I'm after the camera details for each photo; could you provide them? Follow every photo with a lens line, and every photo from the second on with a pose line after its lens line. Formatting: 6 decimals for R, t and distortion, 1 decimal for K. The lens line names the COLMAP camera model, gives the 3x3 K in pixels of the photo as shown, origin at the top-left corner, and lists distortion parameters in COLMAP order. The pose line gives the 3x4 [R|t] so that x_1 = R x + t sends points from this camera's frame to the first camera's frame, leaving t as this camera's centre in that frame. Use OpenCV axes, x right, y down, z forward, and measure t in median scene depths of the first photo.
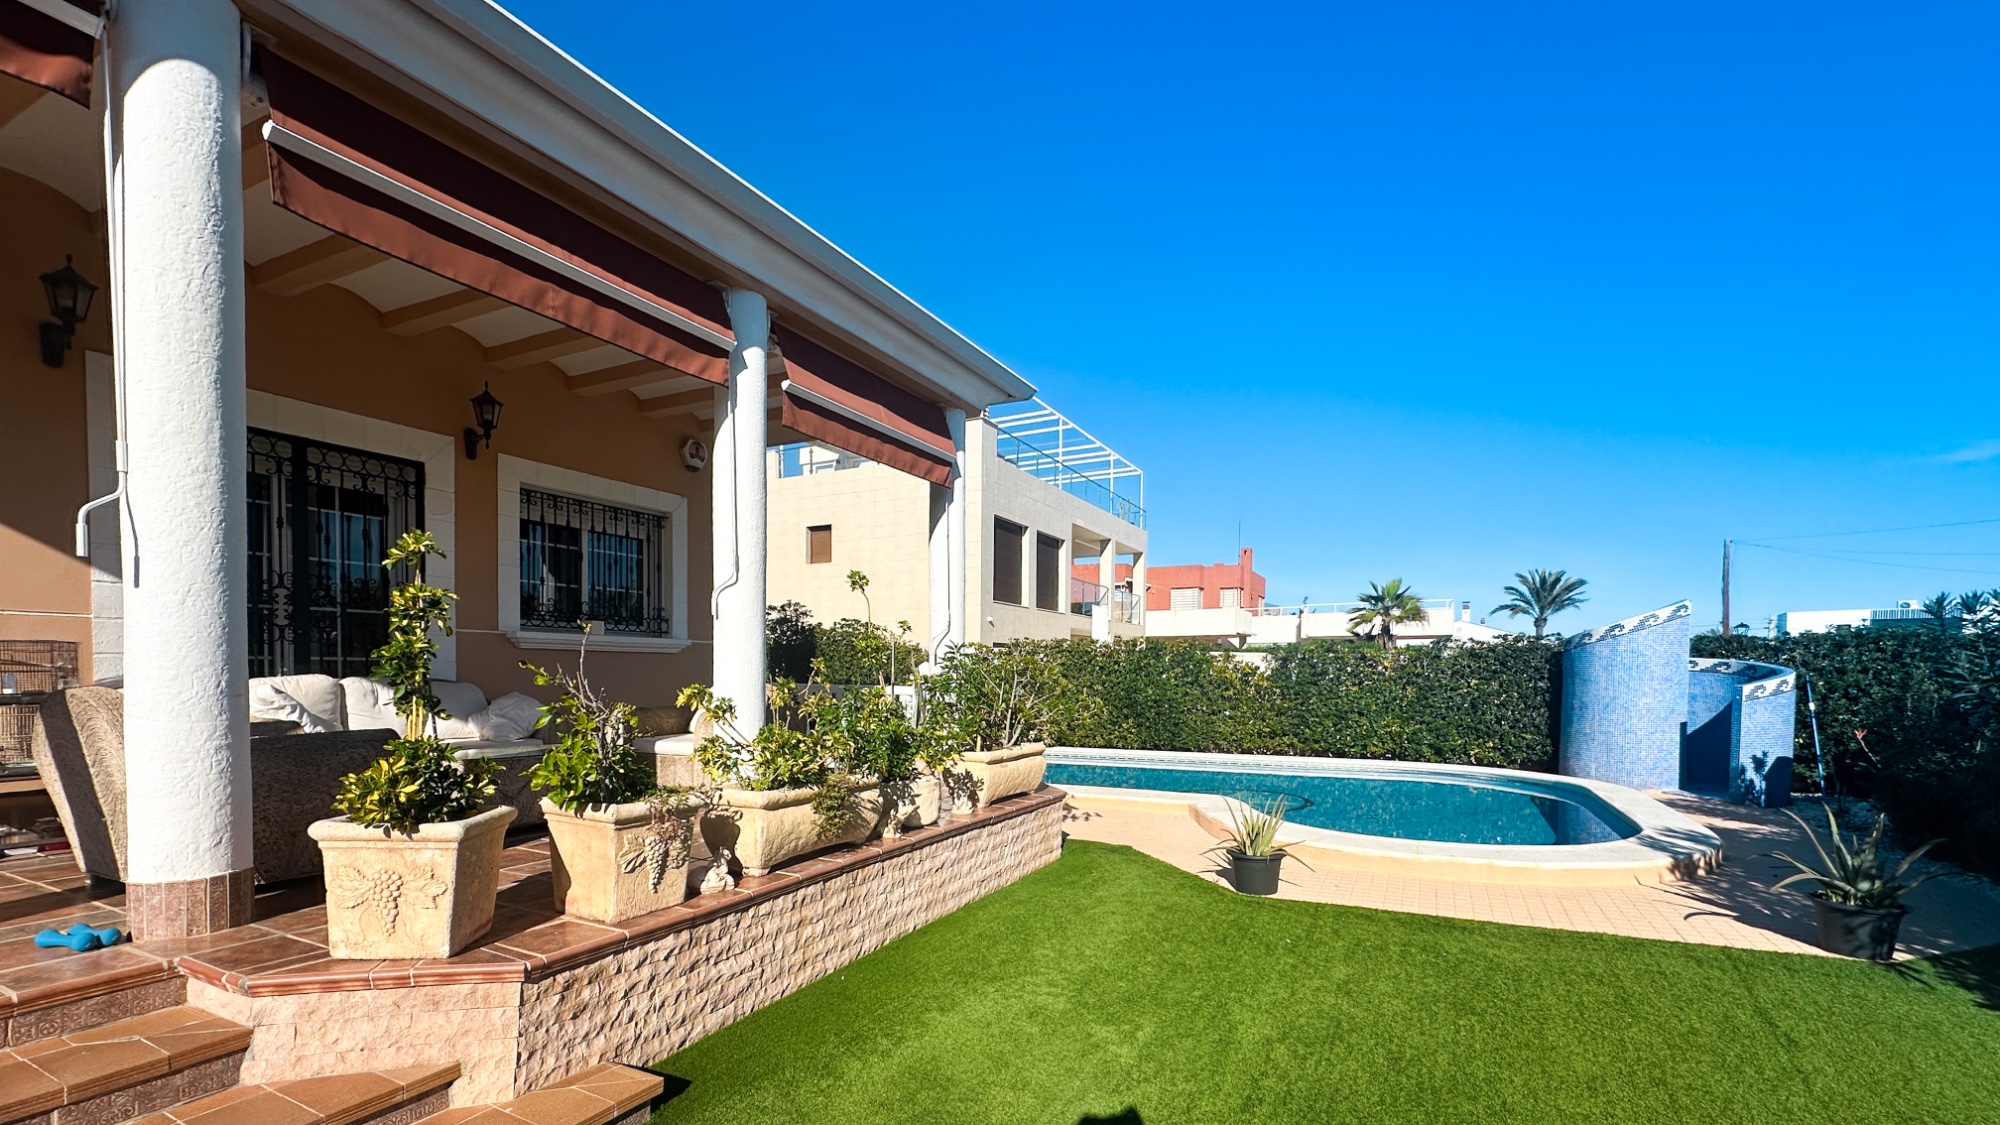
lens RADIAL K [[863.7, 0, 956.4], [0, 863.7, 696.3], [0, 0, 1]] dist [0.002150, 0.000188]
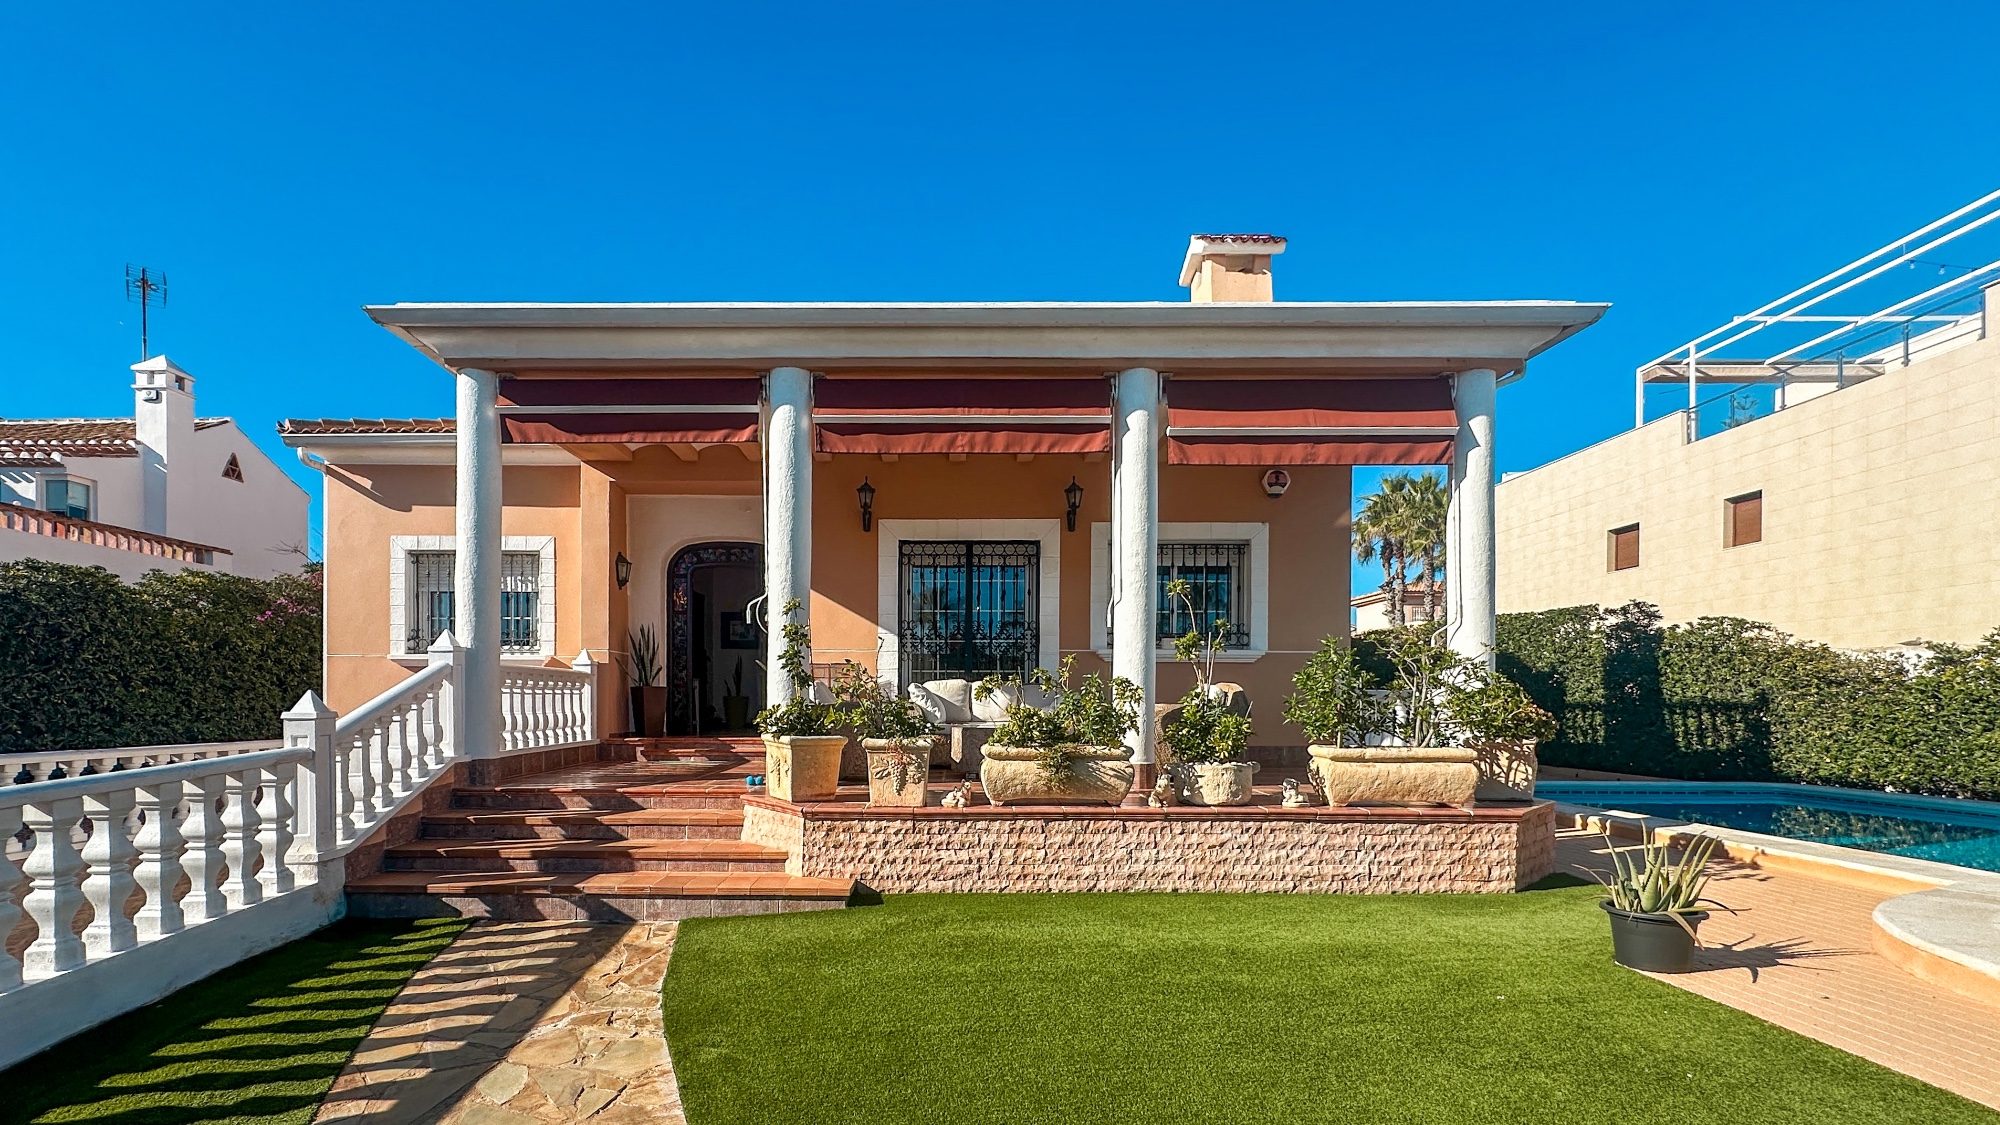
lens RADIAL K [[863.7, 0, 948.1], [0, 863.7, 698.4], [0, 0, 1]] dist [0.002150, 0.000188]
pose [[0.467388, -0.000214, -0.884052, 0.950781], [-0.027996, 0.999495, -0.015043, 0.049389], [0.883609, 0.031781, 0.467146, 0.235069]]
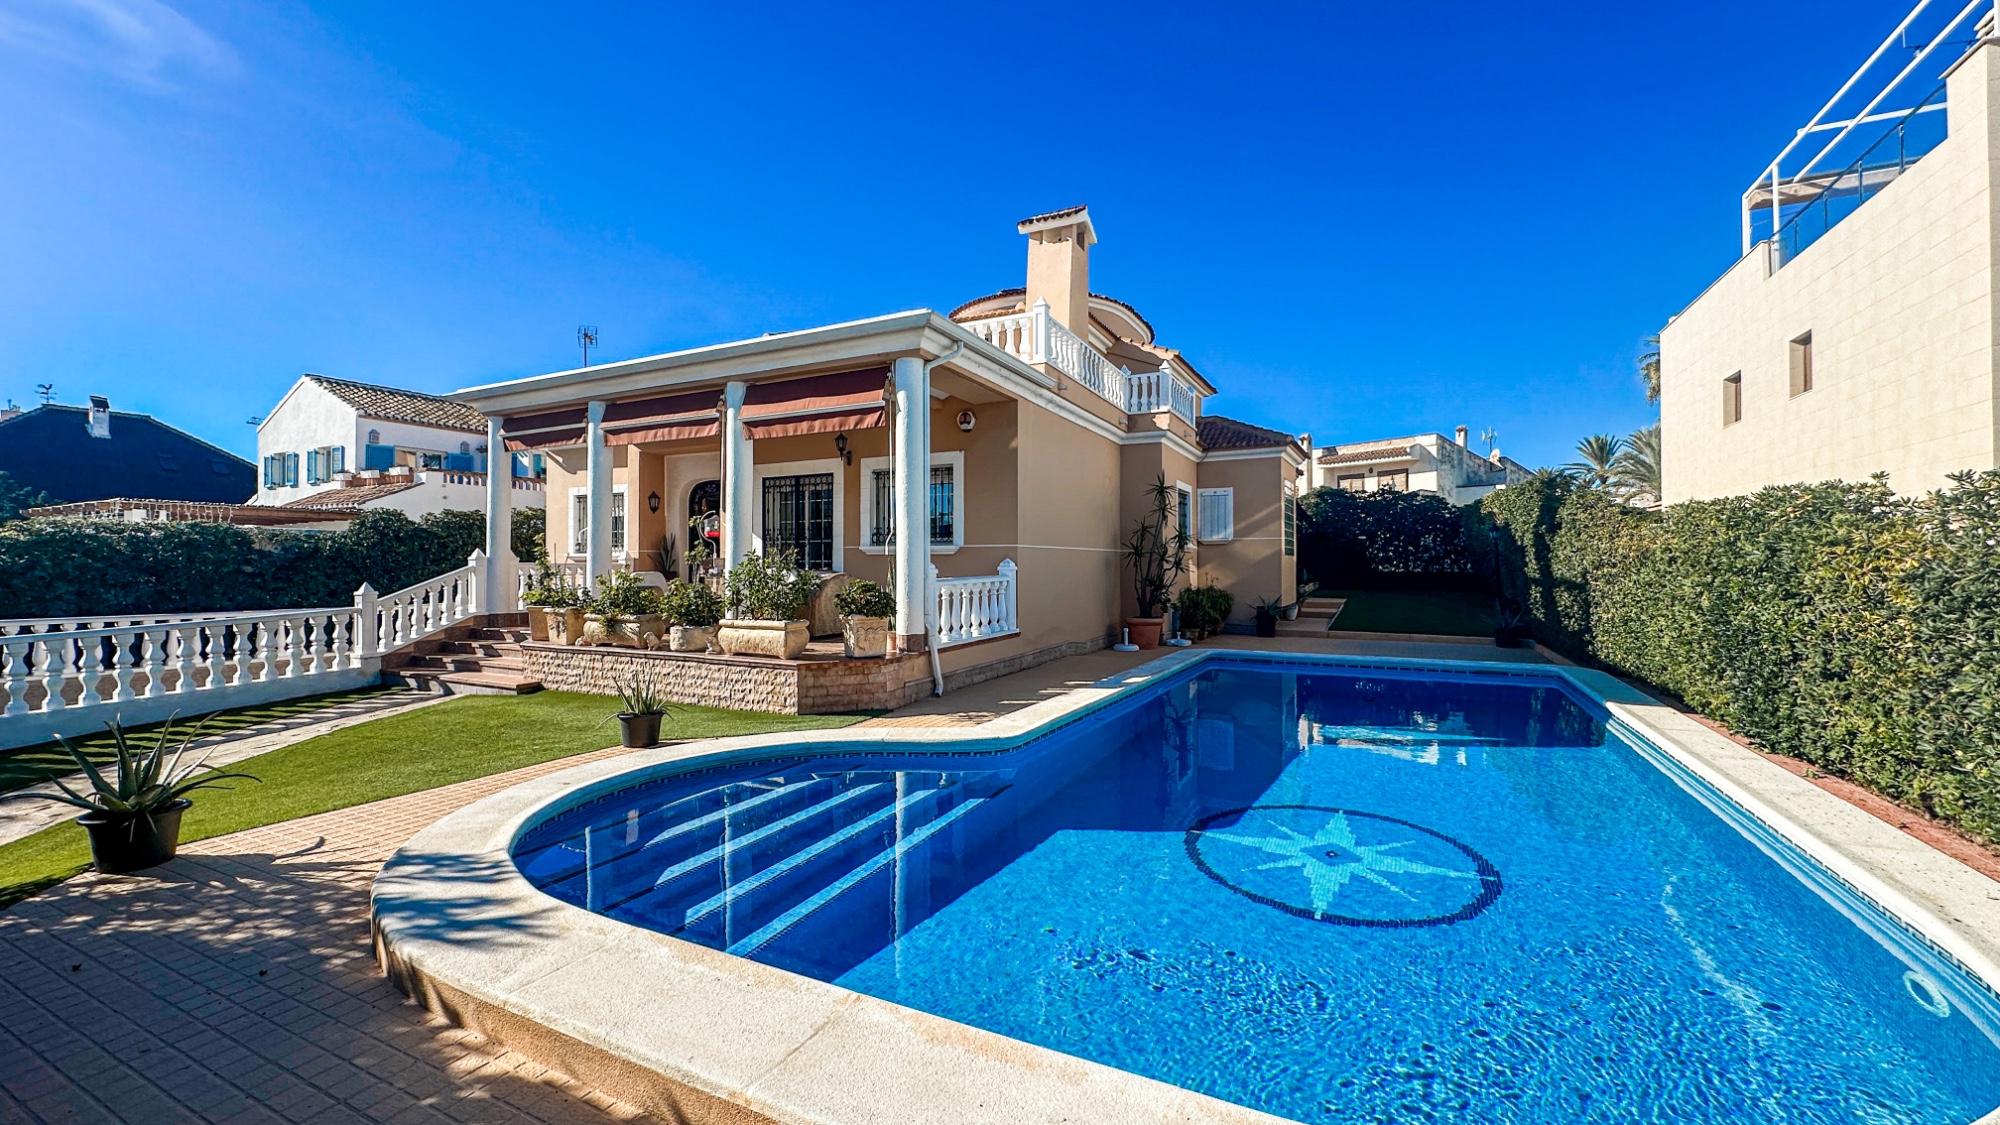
lens RADIAL K [[777.3, 0, 1008.8], [0, 777.3, 545.4], [0, 0, 1]] dist [0.000460, -0.000271]
pose [[0.033387, -0.022538, -0.999188, 2.054168], [-0.024411, 0.999429, -0.023359, -0.069997], [0.999144, 0.025171, 0.032817, 2.044674]]
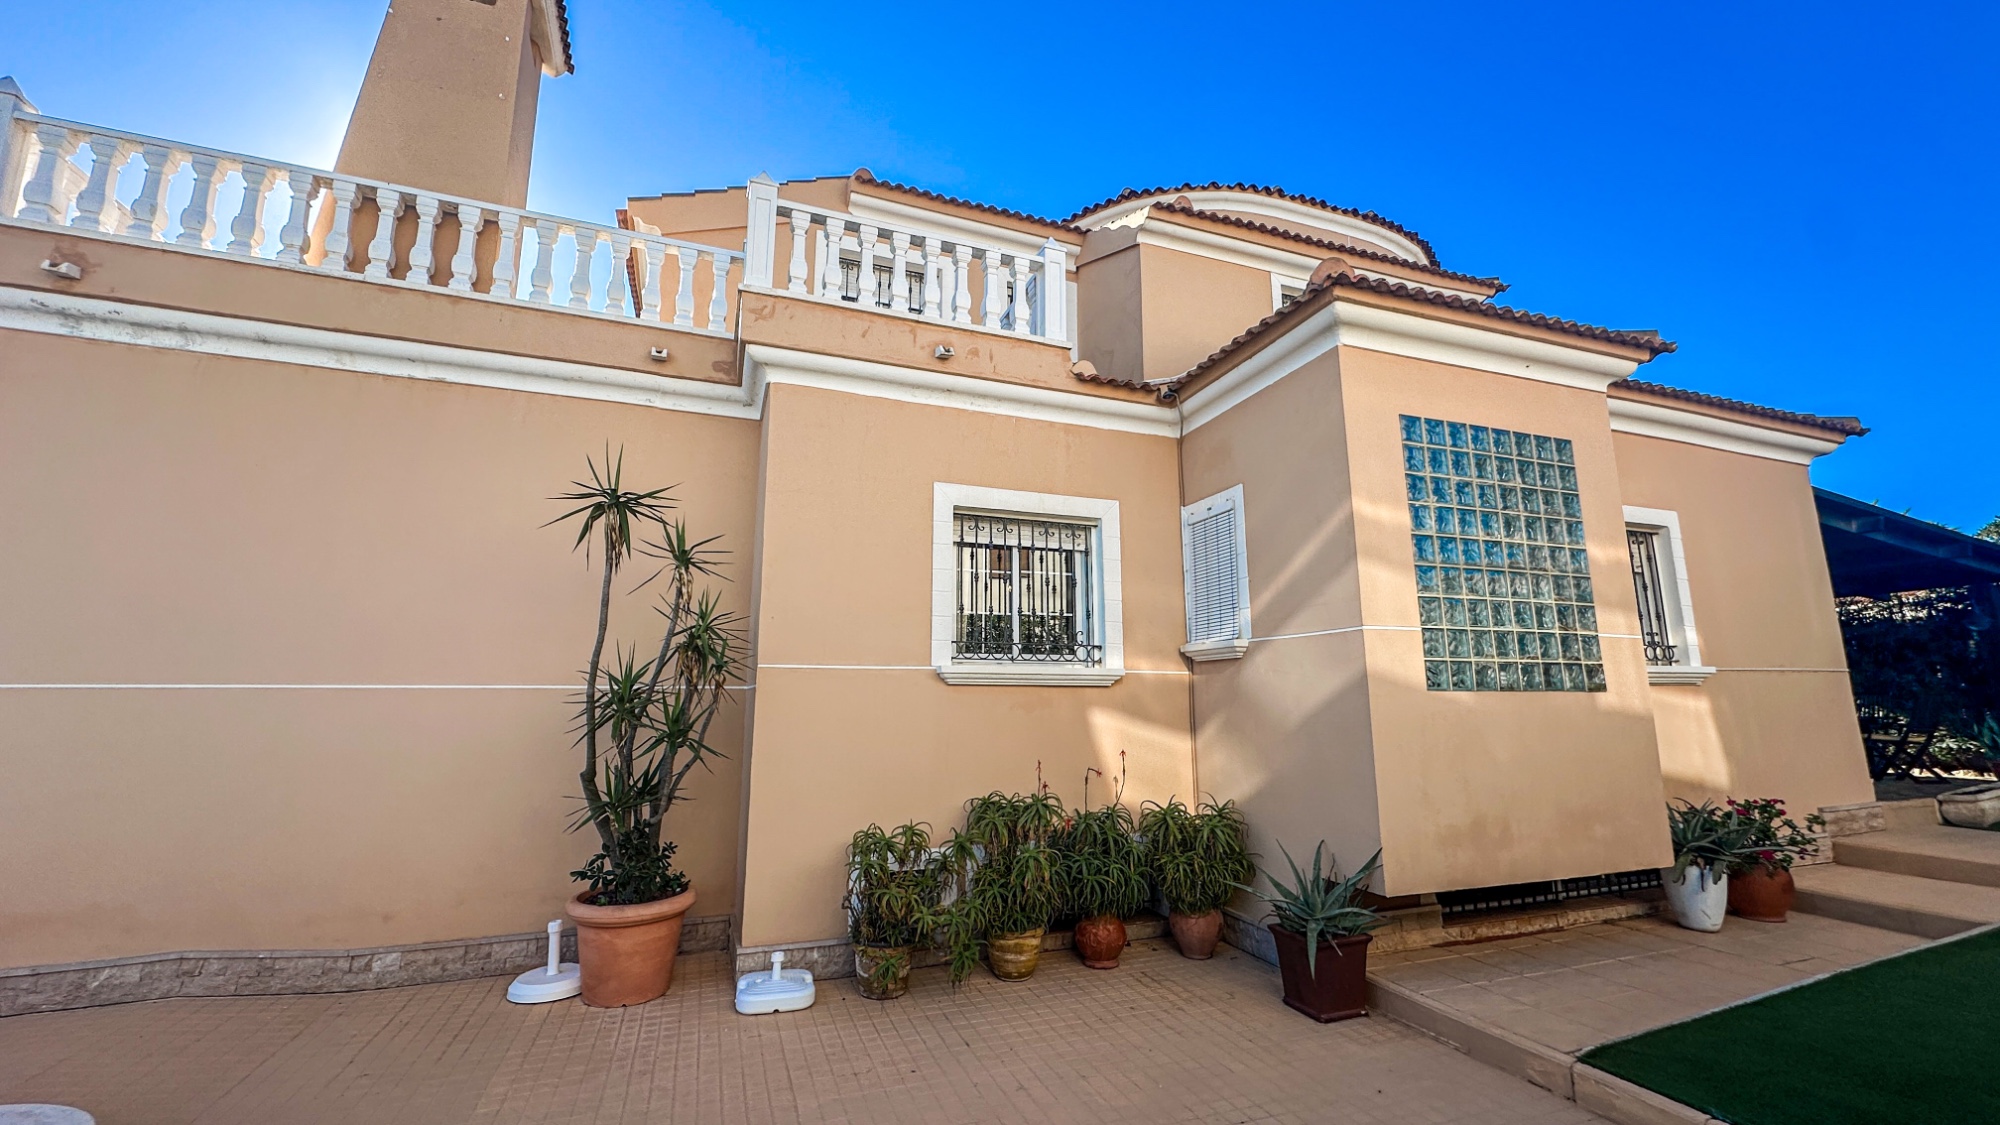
lens RADIAL K [[777.3, 0, 1016.4], [0, 777.3, 559.7], [0, 0, 1]] dist [0.000460, -0.000271]
pose [[-0.638203, -0.138156, -0.757370, -0.723073], [-0.014242, 0.985717, -0.167809, -0.141070], [0.769736, -0.096310, -0.631055, 3.873701]]
